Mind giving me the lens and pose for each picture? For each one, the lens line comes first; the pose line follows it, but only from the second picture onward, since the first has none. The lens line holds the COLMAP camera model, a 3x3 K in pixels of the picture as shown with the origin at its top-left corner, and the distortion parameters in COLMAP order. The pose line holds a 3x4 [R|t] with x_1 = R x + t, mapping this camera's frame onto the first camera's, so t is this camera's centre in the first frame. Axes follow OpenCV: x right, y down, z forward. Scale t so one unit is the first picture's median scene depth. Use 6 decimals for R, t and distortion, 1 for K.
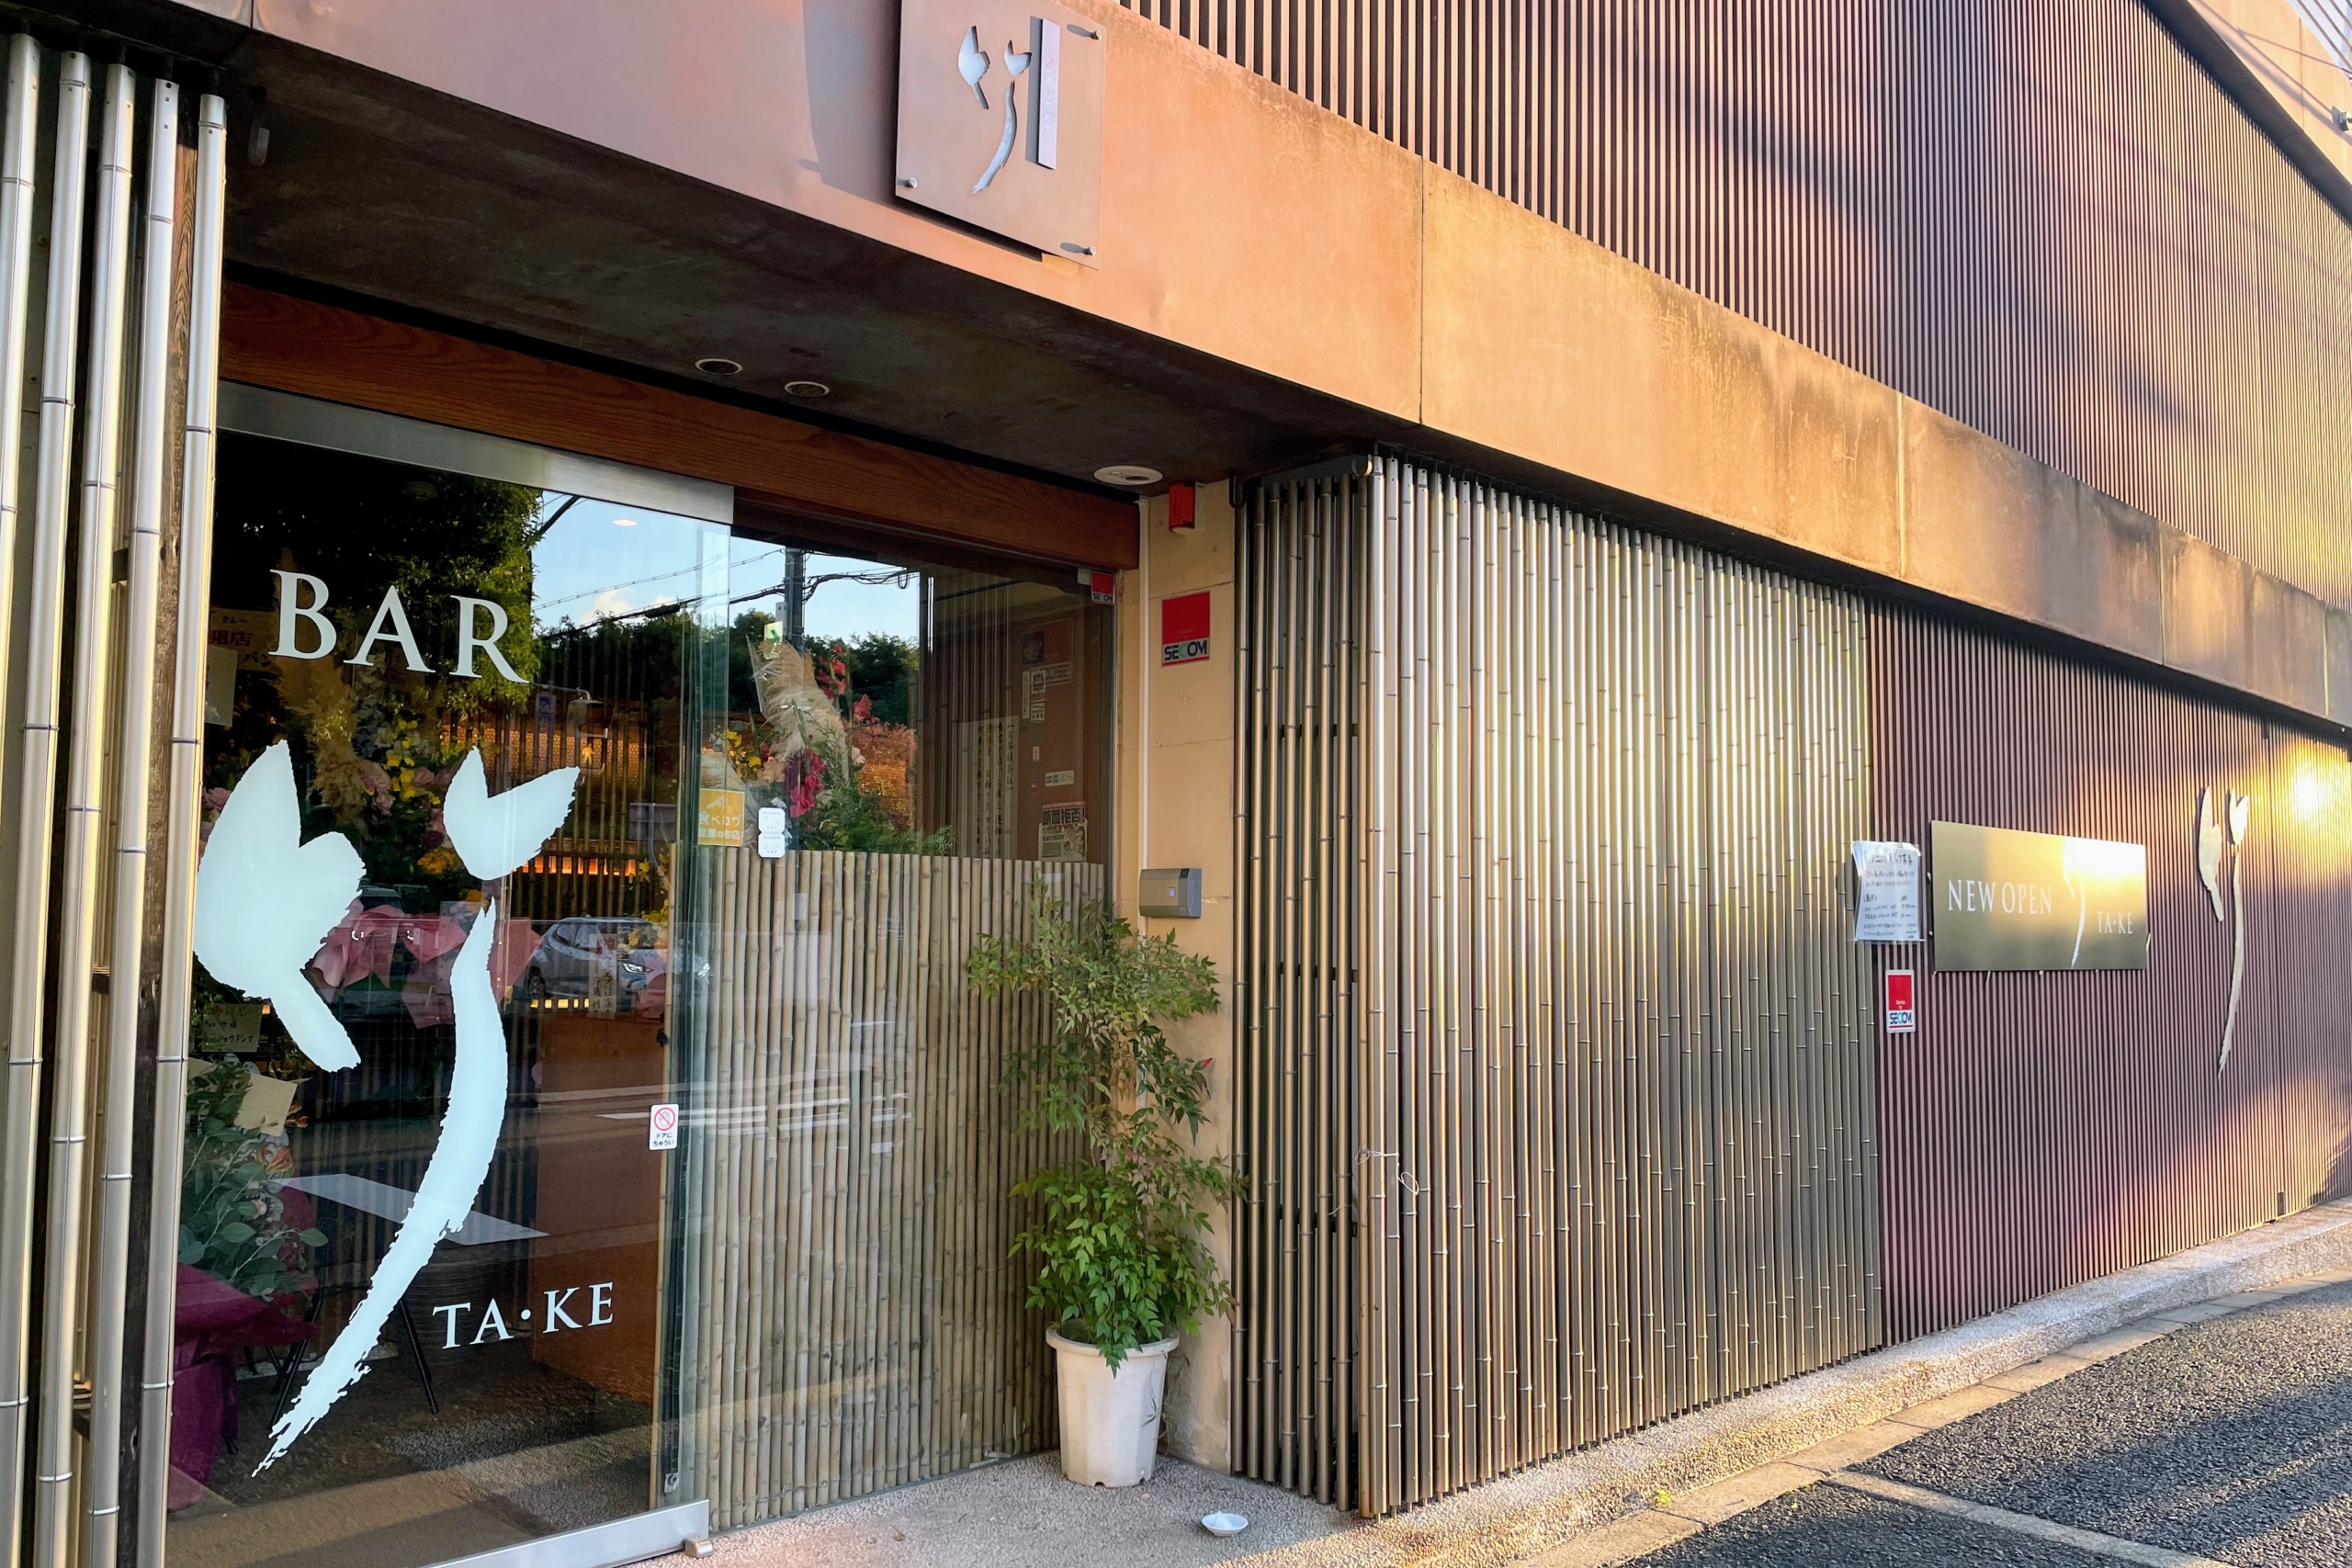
lens RADIAL K [[1776.8, 0, 1167.2], [0, 1776.8, 856.3], [0, 0, 1]] dist [0.095773, -0.127503]
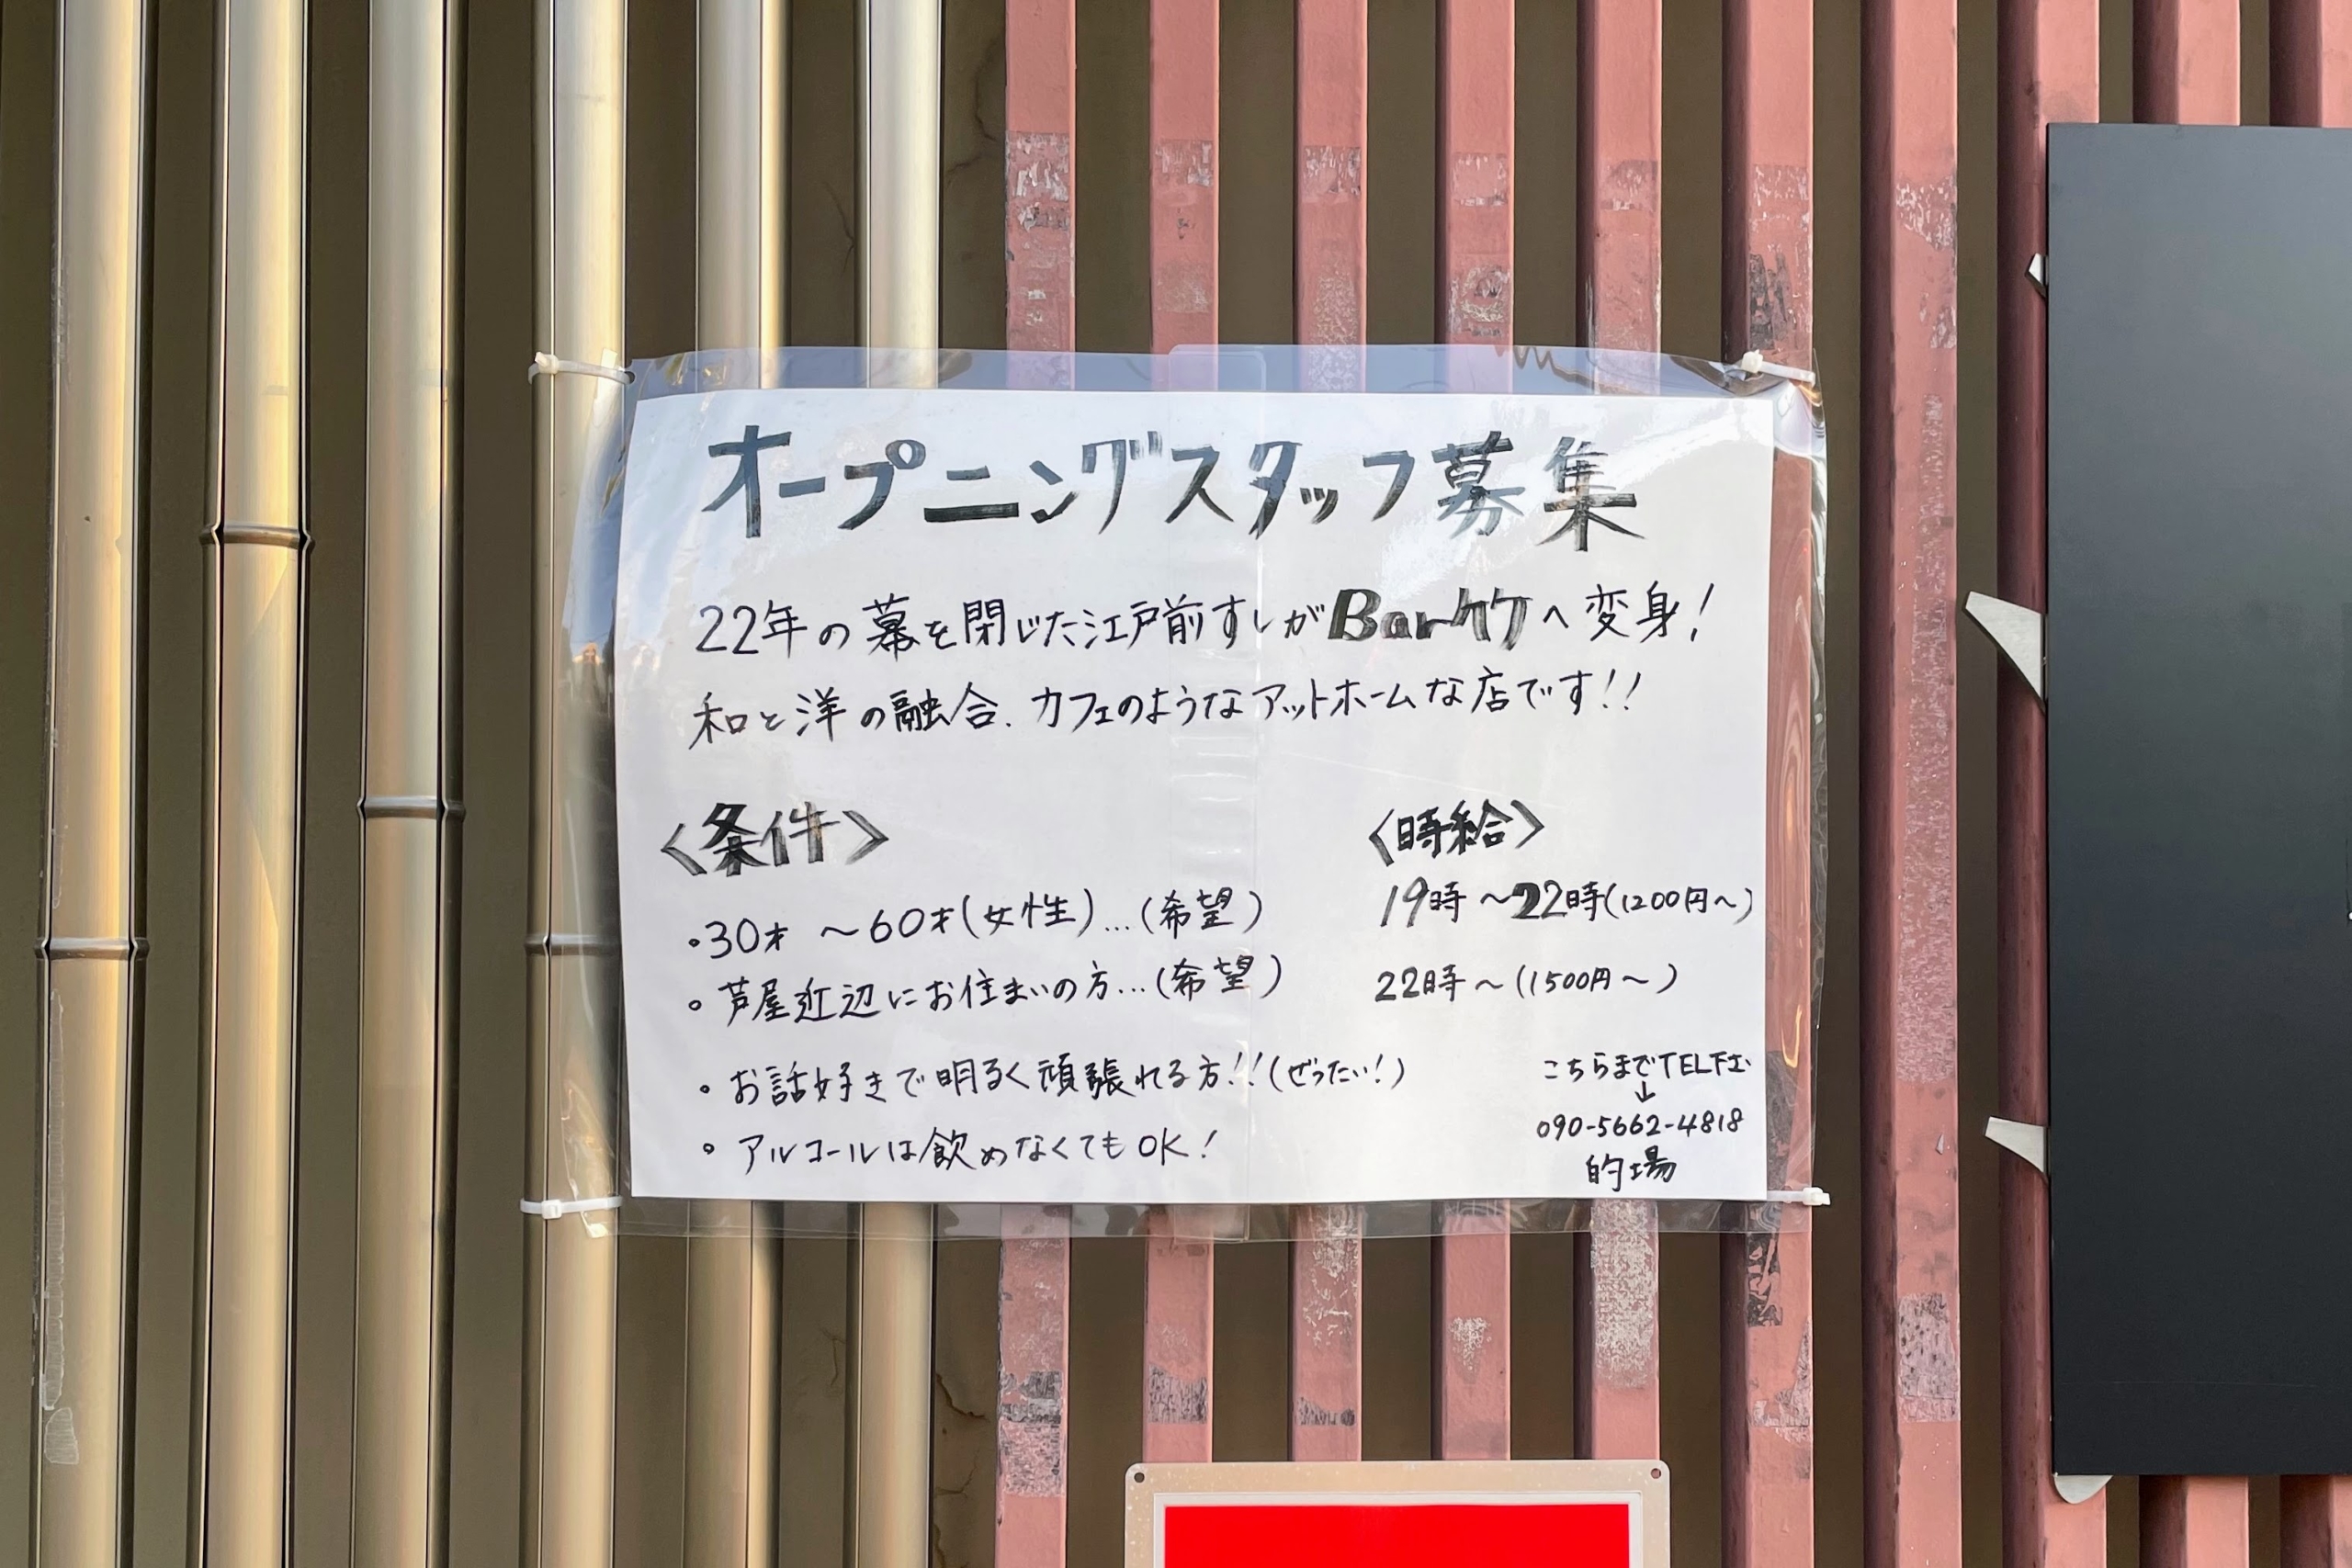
lens RADIAL K [[1776.8, 0, 1167.2], [0, 1776.8, 856.3], [0, 0, 1]] dist [0.095773, -0.127503]
pose [[0.743952, -0.016506, -0.668029, 0.610829], [0.033562, 0.999356, 0.012684, 0.029163], [0.667390, -0.031857, 0.744027, 1.171995]]
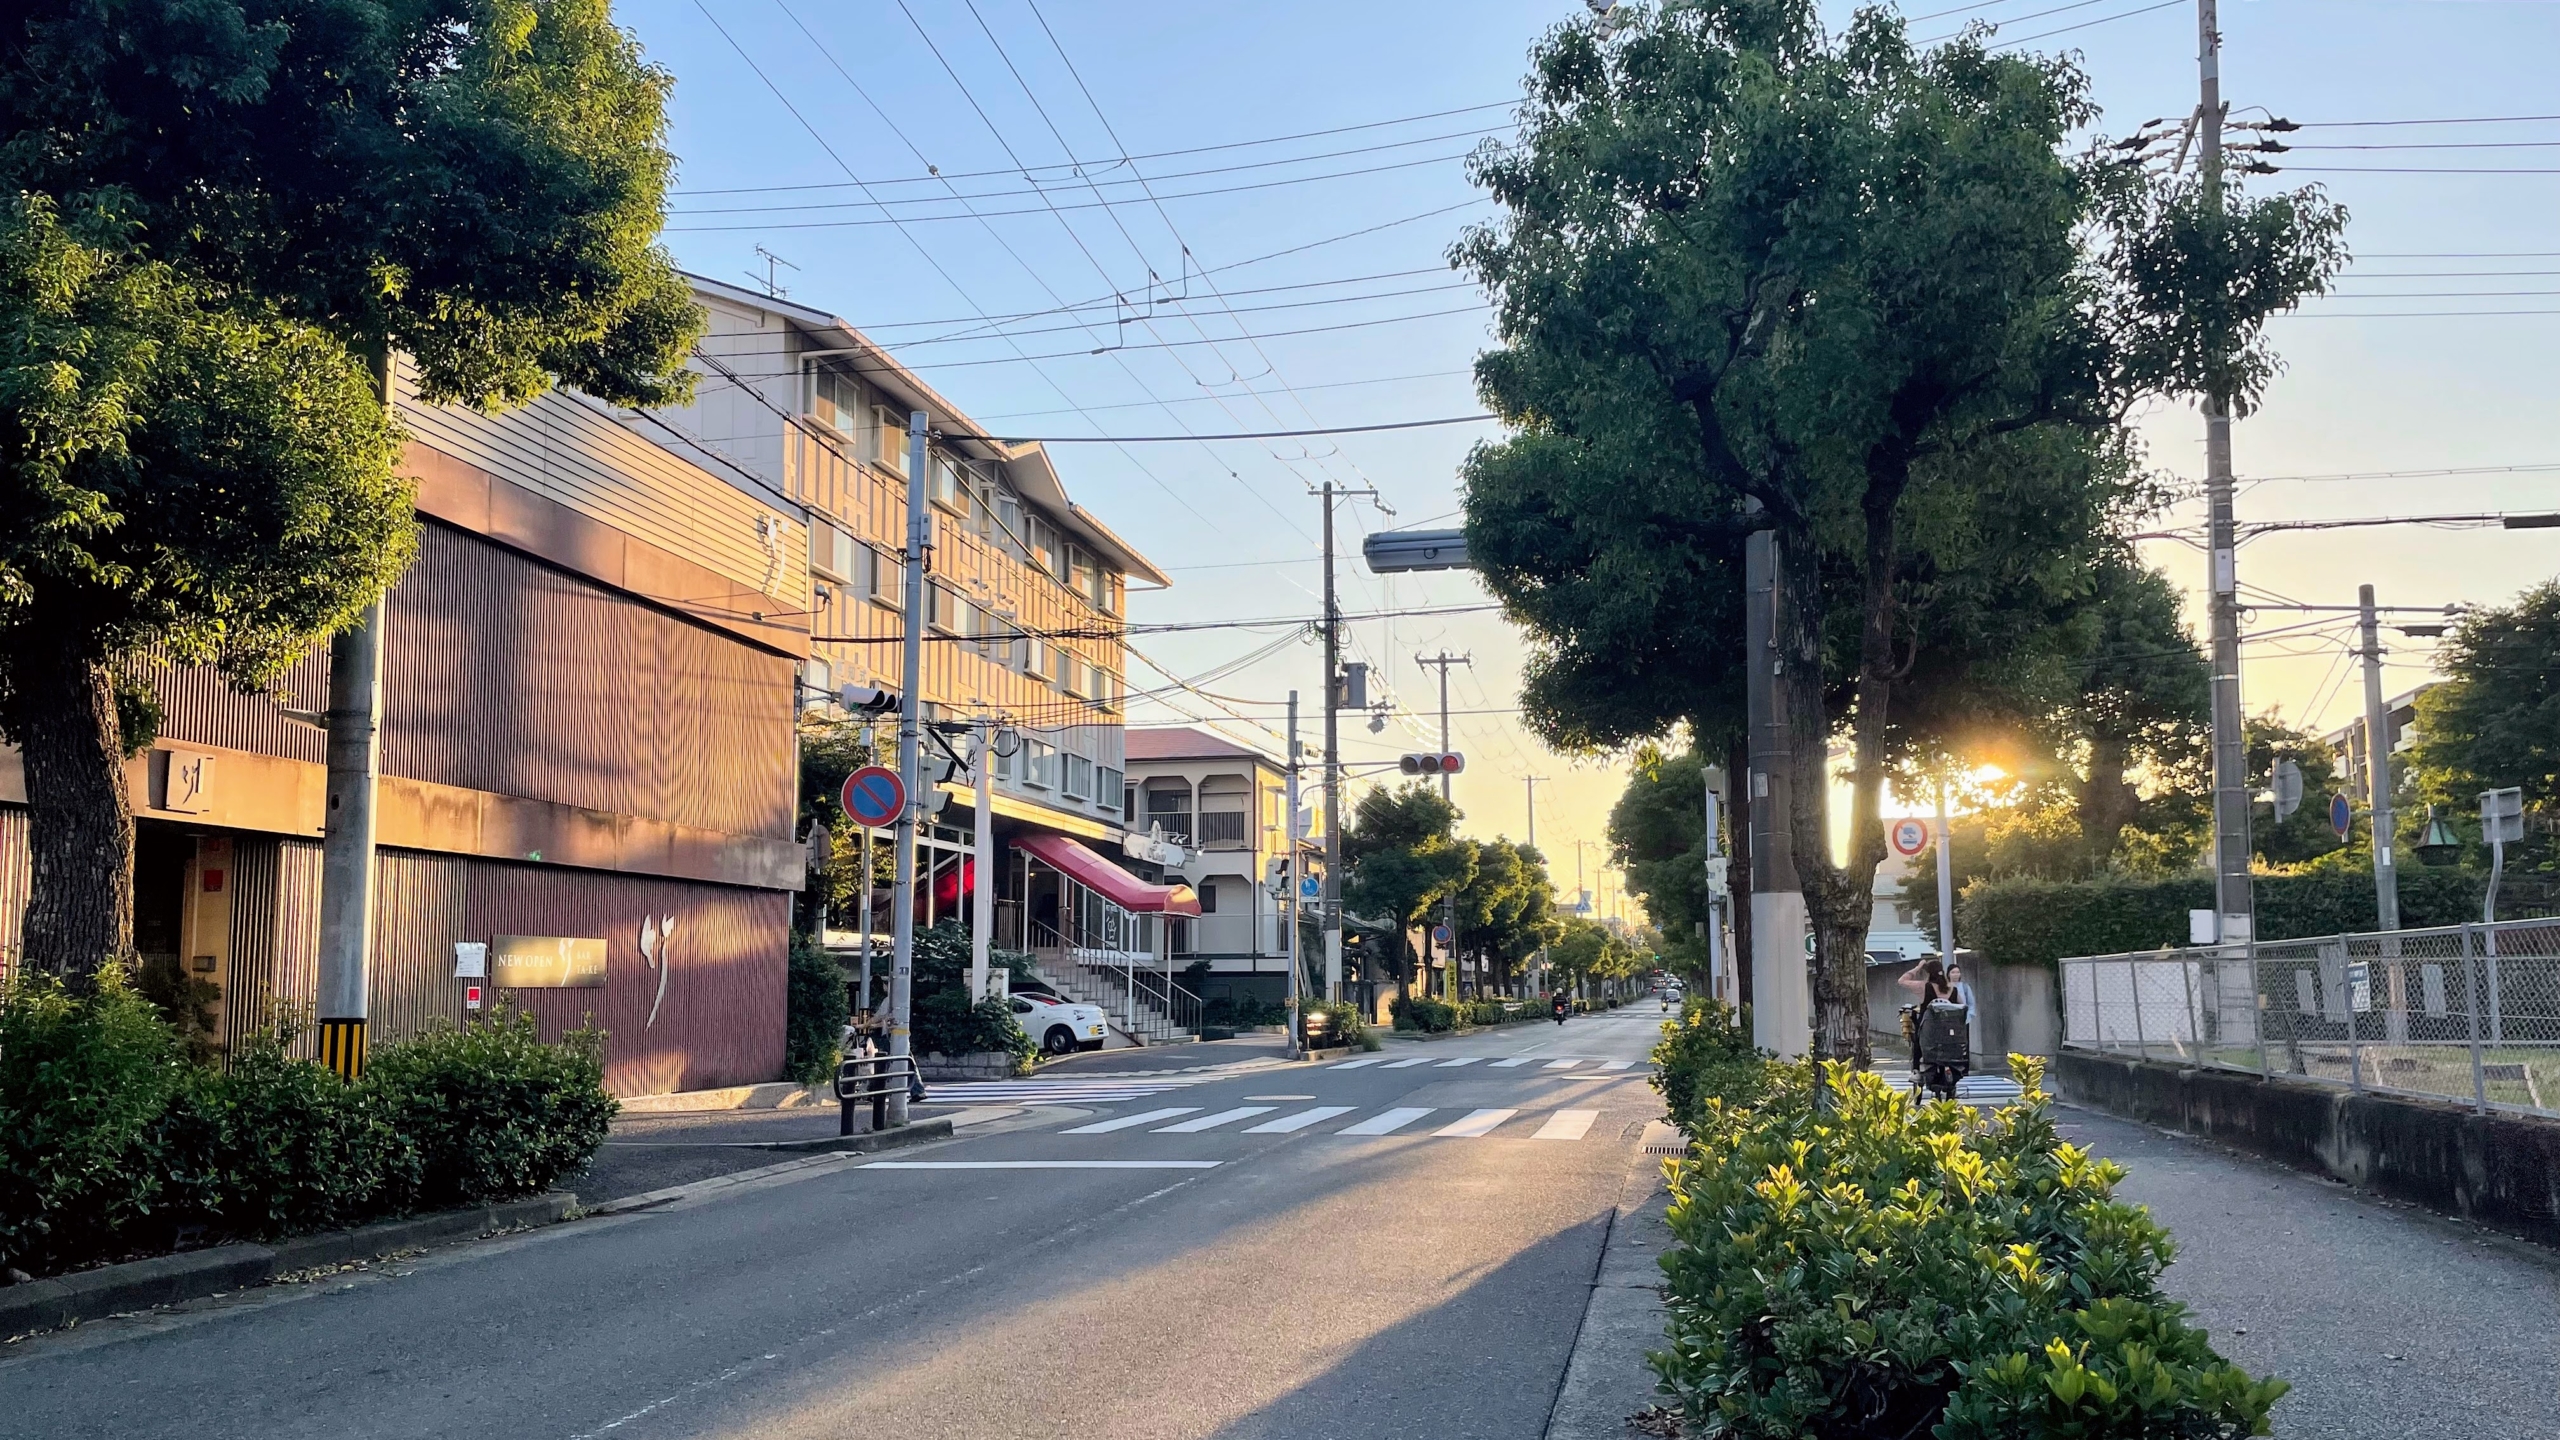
lens RADIAL K [[1924.2, 0, 1285.0], [0, 1924.2, 793.6], [0, 0, 1]] dist [0.083999, -0.096832]
pose [[0.816448, 0.046991, 0.575503, -0.447381], [-0.016431, 0.998170, -0.058193, -0.111417], [-0.577185, 0.038056, 0.815726, -2.993582]]
